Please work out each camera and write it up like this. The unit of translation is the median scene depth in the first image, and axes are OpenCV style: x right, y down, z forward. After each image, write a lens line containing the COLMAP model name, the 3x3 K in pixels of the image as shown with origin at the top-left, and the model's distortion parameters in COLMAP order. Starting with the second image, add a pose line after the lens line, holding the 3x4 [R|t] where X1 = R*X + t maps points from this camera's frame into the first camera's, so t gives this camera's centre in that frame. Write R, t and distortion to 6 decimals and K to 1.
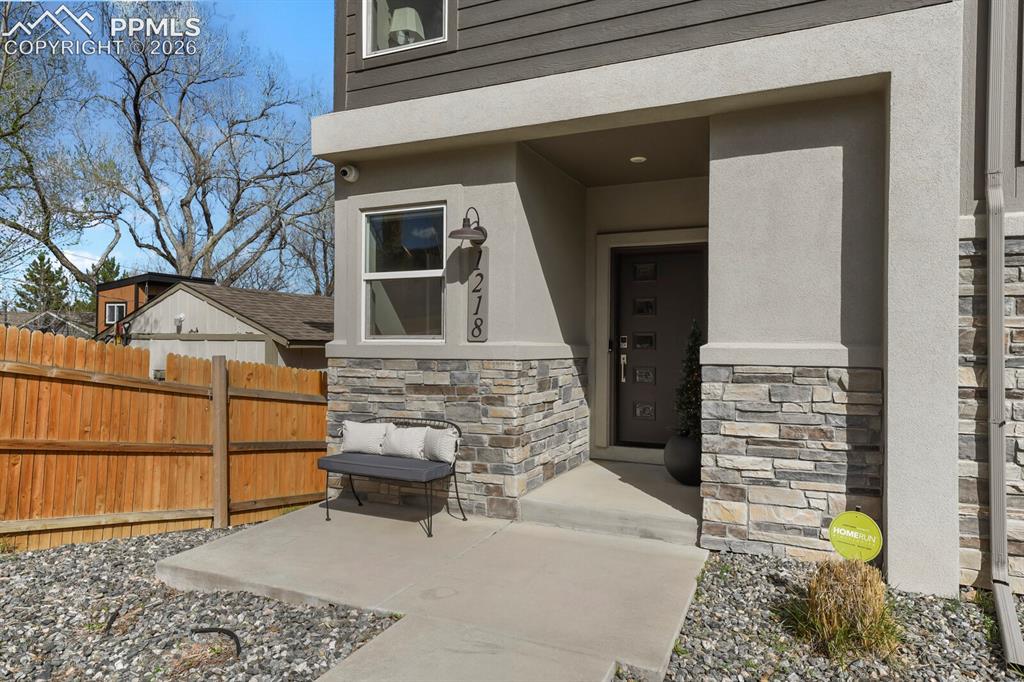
lens RADIAL K [[667.2, 0, 510.4], [0, 667.2, 340.3], [0, 0, 1]] dist [0.019896, -0.000687]
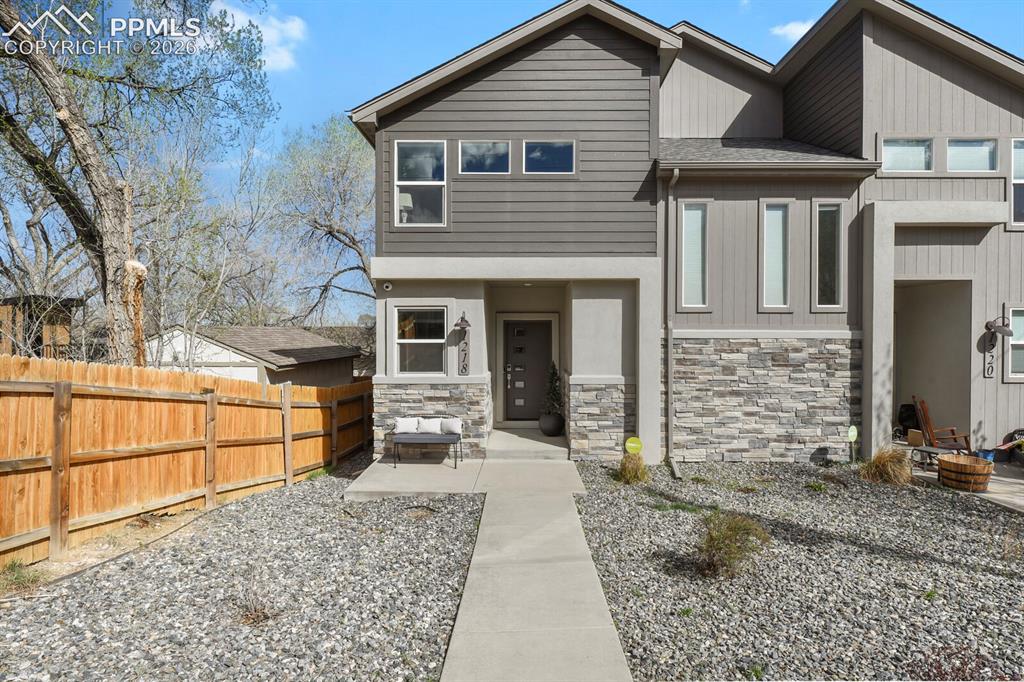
lens RADIAL K [[570.1, 0, 517.5], [0, 570.1, 338.2], [0, 0, 1]] dist [-0.008290, -0.002271]
pose [[0.915226, -0.010278, 0.402810, -0.624276], [0.004637, 0.999877, 0.014978, -0.142089], [-0.402914, -0.011841, 0.915161, -0.700983]]
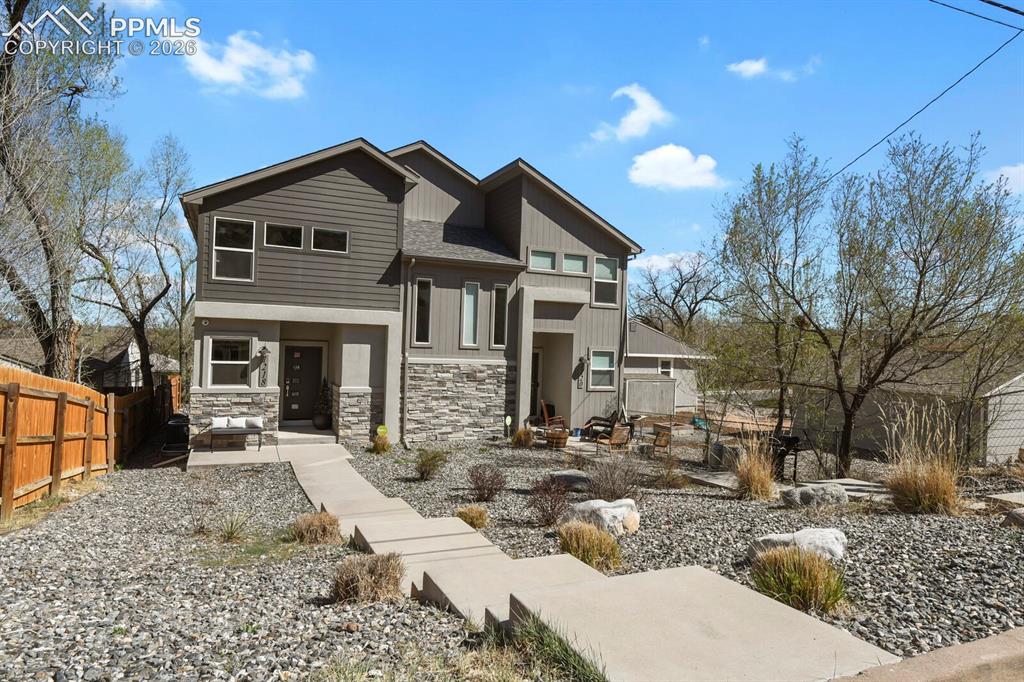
lens RADIAL K [[636.8, 0, 517.8], [0, 636.8, 343.2], [0, 0, 1]] dist [0.020340, -0.000114]
pose [[0.658479, 0.012632, 0.752493, -1.469978], [-0.031565, 0.999443, 0.010844, -0.262939], [-0.751937, -0.030893, 0.658511, -1.738030]]
